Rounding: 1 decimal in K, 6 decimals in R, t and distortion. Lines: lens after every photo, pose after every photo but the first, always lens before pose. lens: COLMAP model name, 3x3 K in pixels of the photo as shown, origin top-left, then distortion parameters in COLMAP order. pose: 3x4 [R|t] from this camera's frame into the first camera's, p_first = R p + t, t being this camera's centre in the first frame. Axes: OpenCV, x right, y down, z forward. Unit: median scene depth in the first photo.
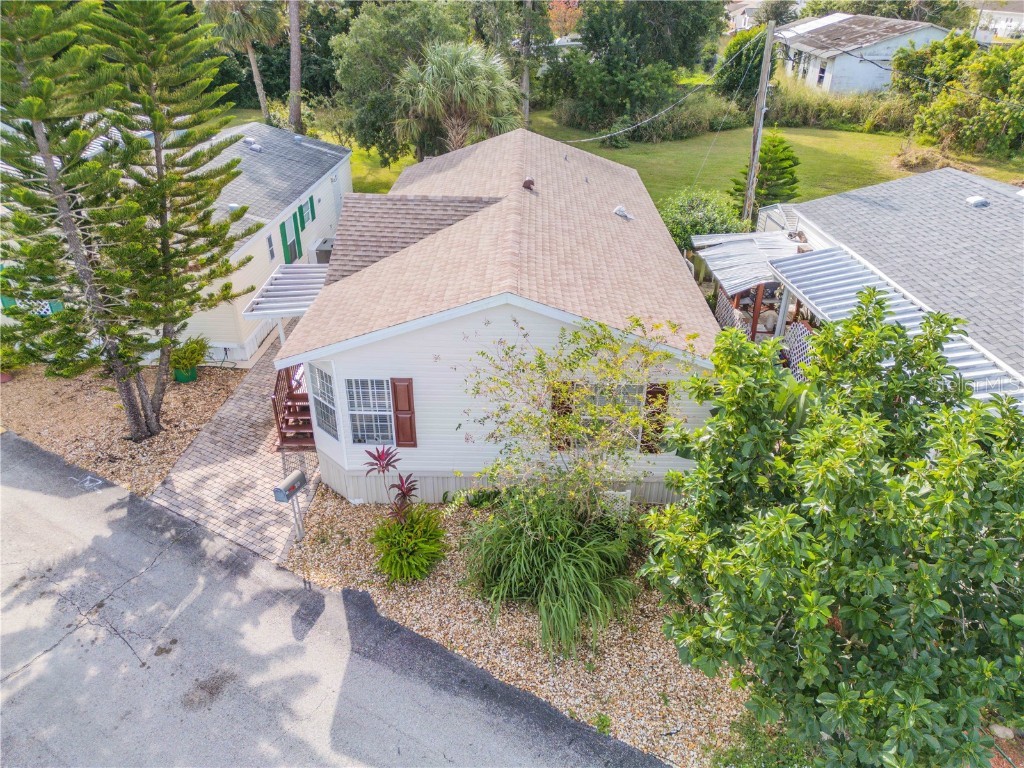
lens RADIAL K [[717.0, 0, 512.0], [0, 717.0, 384.0], [0, 0, 1]] dist [0.067868, -0.074709]
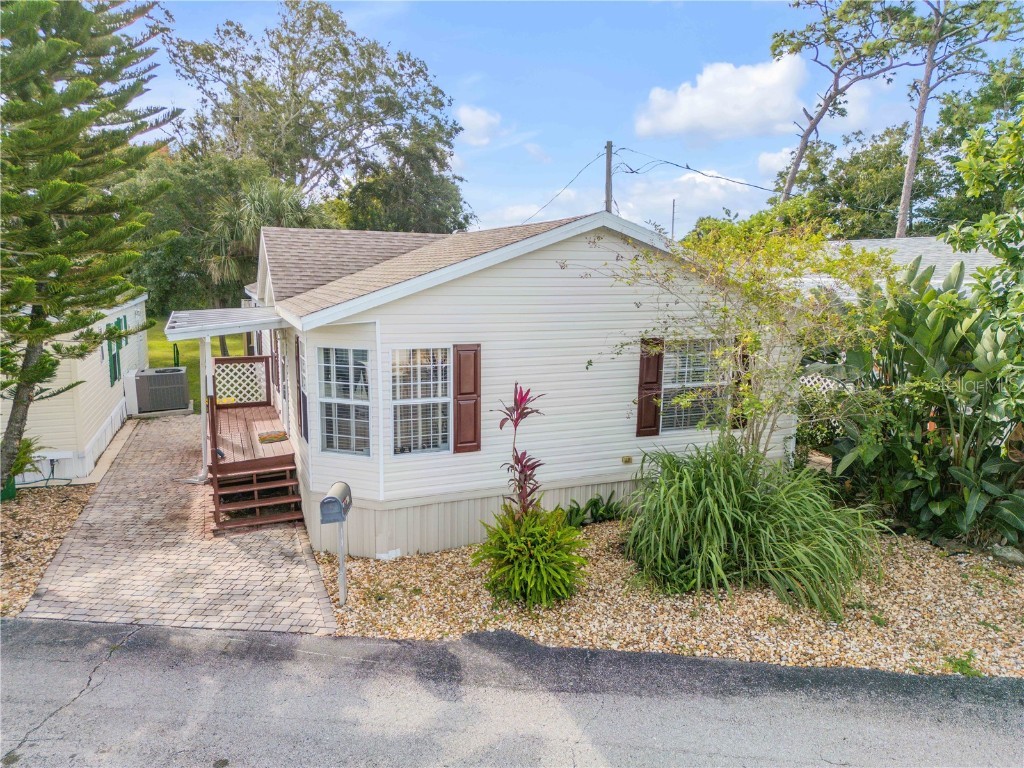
lens RADIAL K [[717.0, 0, 512.0], [0, 717.0, 384.0], [0, 0, 1]] dist [0.067868, -0.074709]
pose [[0.914951, -0.062093, 0.398760, -0.395978], [0.194781, 0.933330, -0.301590, 0.255198], [-0.353448, 0.353610, 0.866045, 0.338123]]
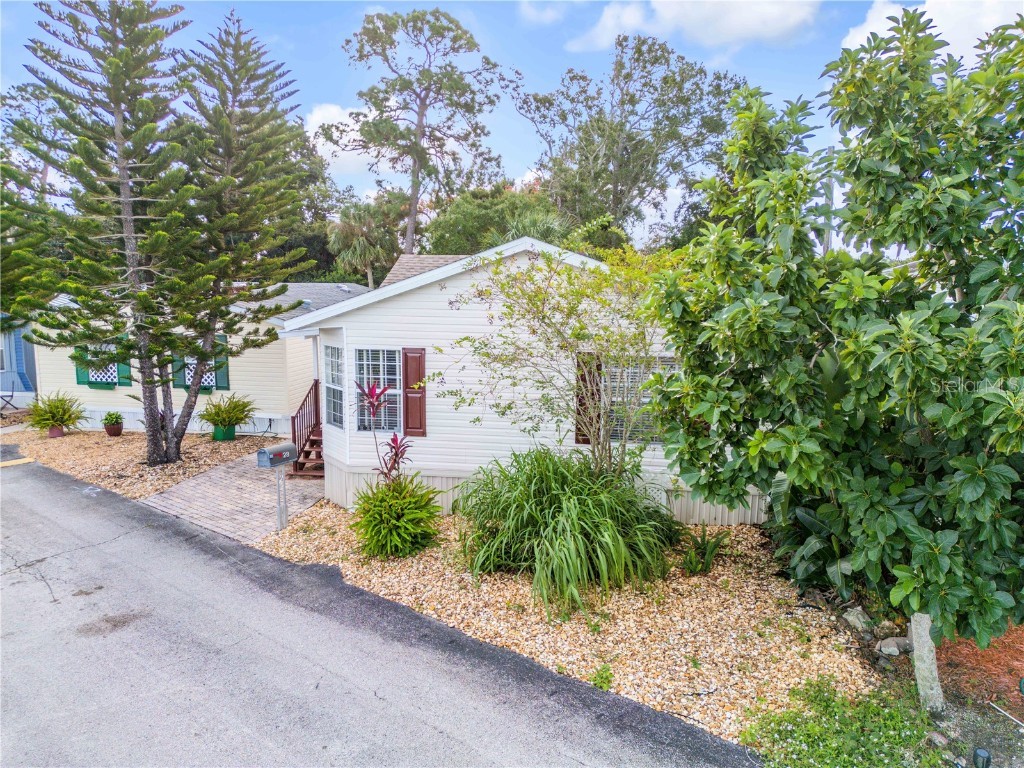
lens RADIAL K [[719.3, 0, 511.5], [0, 719.3, 374.8], [0, 0, 1]] dist [0.069042, -0.073613]
pose [[0.989372, 0.017629, -0.144333, 0.100961], [-0.070330, 0.926806, -0.368896, 0.343988], [0.127265, 0.375126, 0.918196, 0.170375]]
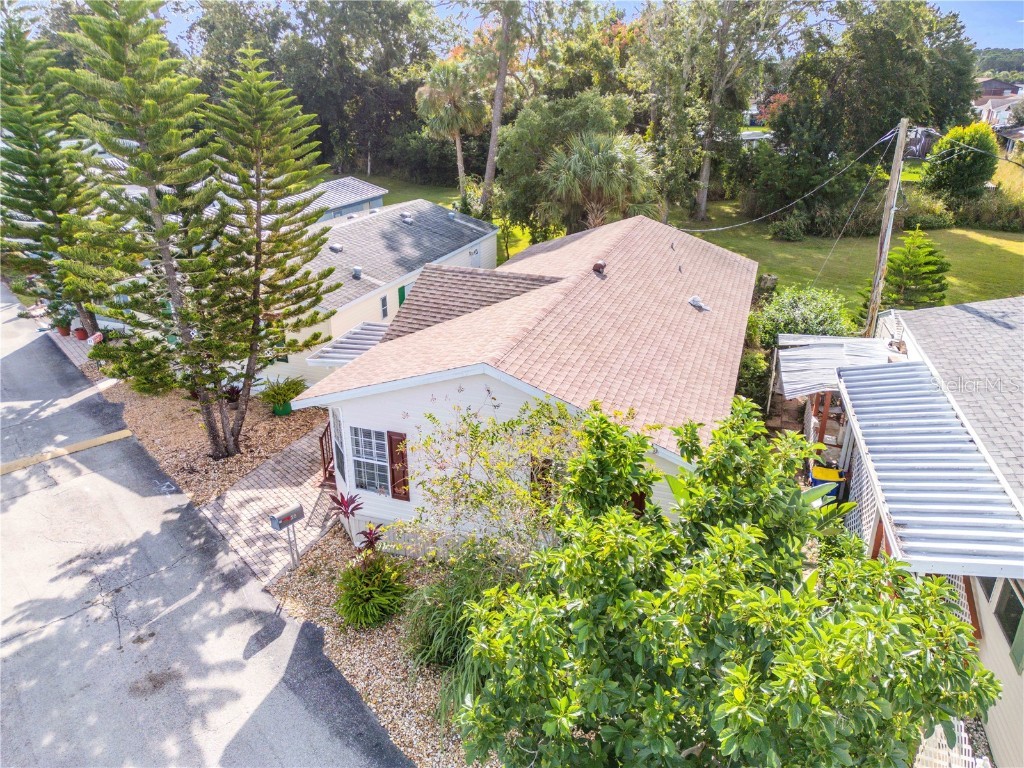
lens RADIAL K [[716.2, 0, 512.0], [0, 716.2, 384.0], [0, 0, 1]] dist [0.080109, -0.080323]
pose [[0.950793, 0.120610, -0.285386, 0.291980], [-0.150039, 0.985145, -0.083529, -0.015303], [0.271073, 0.122238, 0.954766, 0.019942]]
